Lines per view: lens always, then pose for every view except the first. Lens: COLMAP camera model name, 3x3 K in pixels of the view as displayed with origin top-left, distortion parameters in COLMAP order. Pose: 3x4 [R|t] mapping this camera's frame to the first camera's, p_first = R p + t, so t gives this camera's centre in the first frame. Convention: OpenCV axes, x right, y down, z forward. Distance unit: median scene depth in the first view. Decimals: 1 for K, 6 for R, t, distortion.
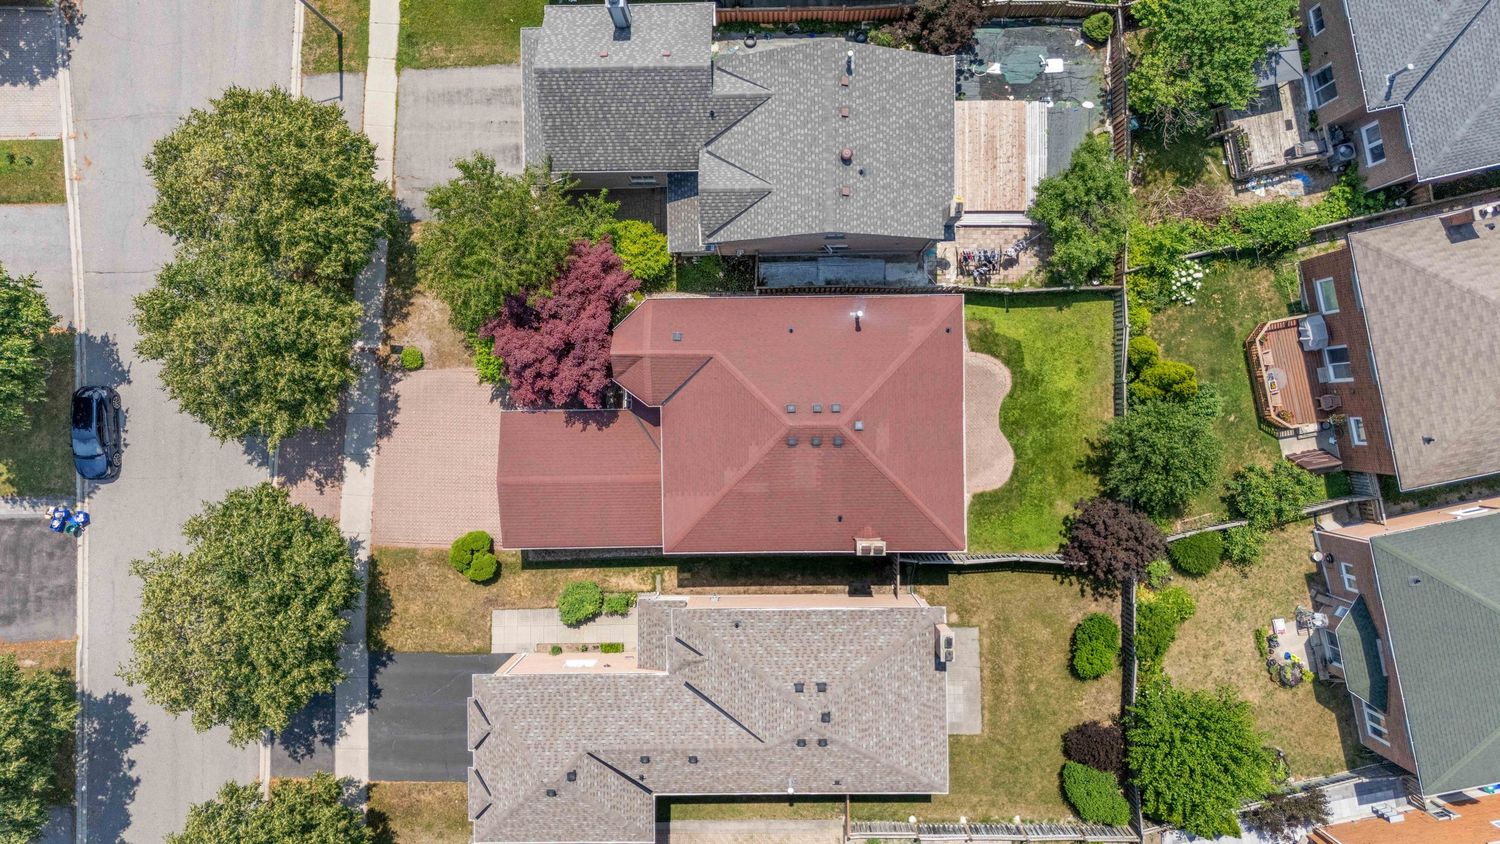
lens RADIAL K [[1109.8, 0, 752.1], [0, 1109.8, 420.9], [0, 0, 1]] dist [0.067861, -0.073516]
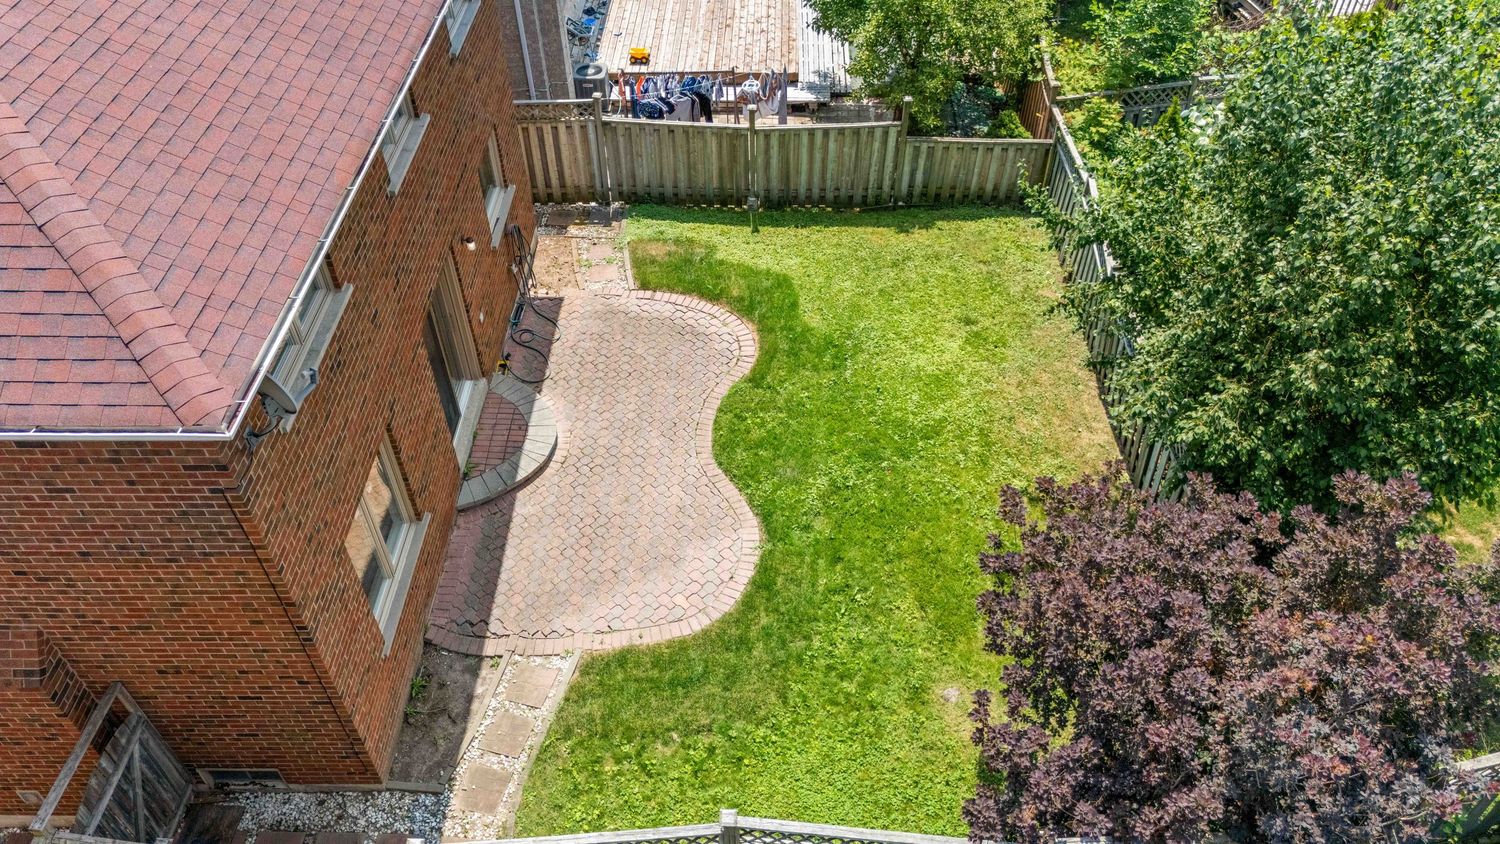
lens RADIAL K [[1109.8, 0, 752.1], [0, 1109.8, 420.9], [0, 0, 1]] dist [0.067861, -0.073516]
pose [[0.999515, 0.025350, -0.018079, 0.239586], [-0.030562, 0.687814, -0.725244, 0.203552], [-0.005950, 0.725444, 0.688255, 0.810357]]
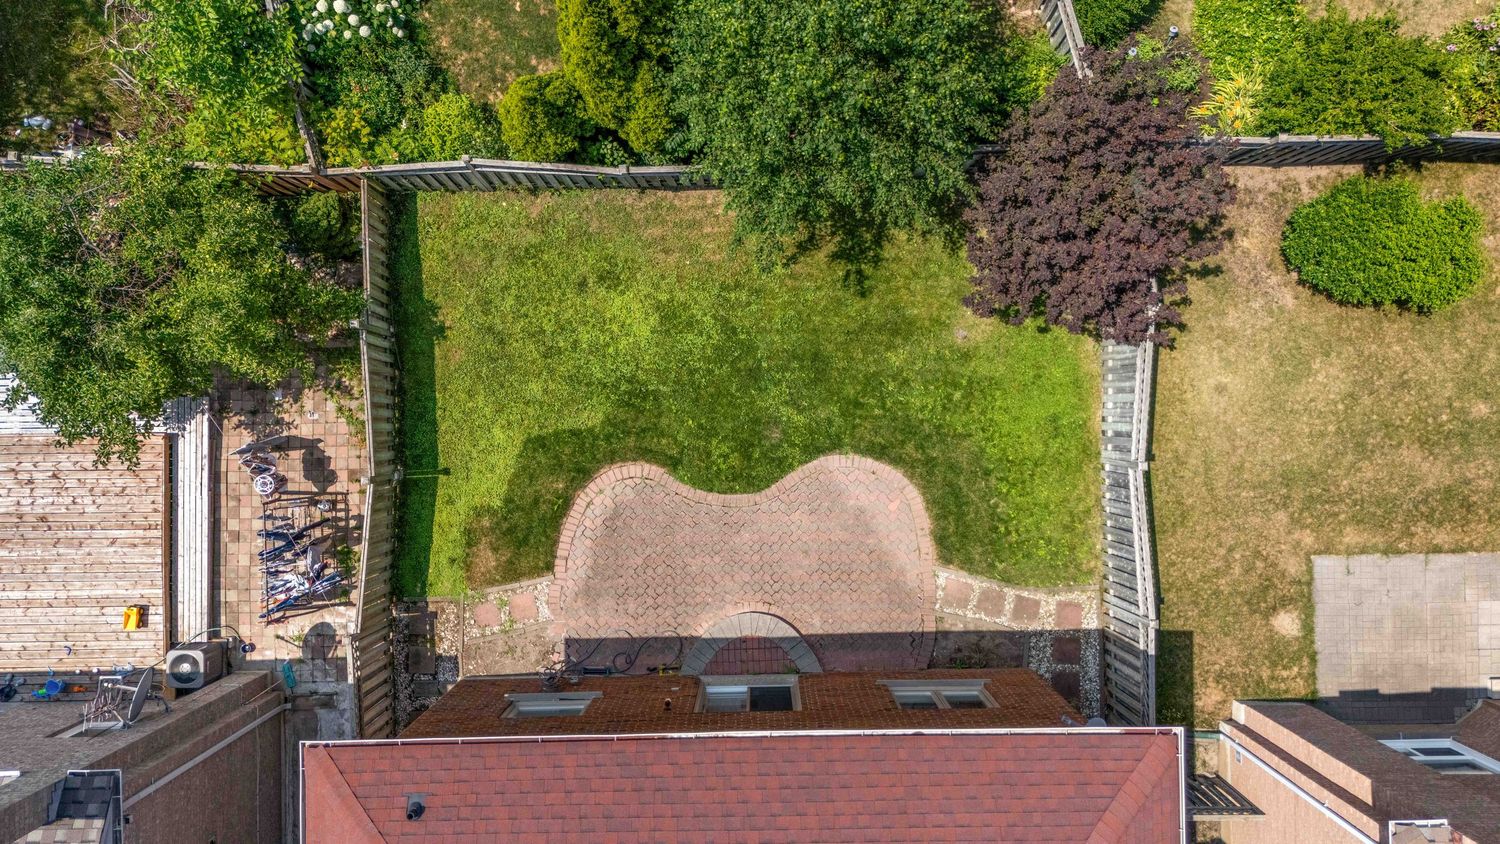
lens RADIAL K [[1109.8, 0, 752.1], [0, 1109.8, 420.9], [0, 0, 1]] dist [0.067861, -0.073516]
pose [[-0.006030, -0.999852, 0.016105, 0.242936], [0.999906, -0.006227, -0.012200, 0.008625], [0.012298, 0.016030, 0.999796, 0.635978]]
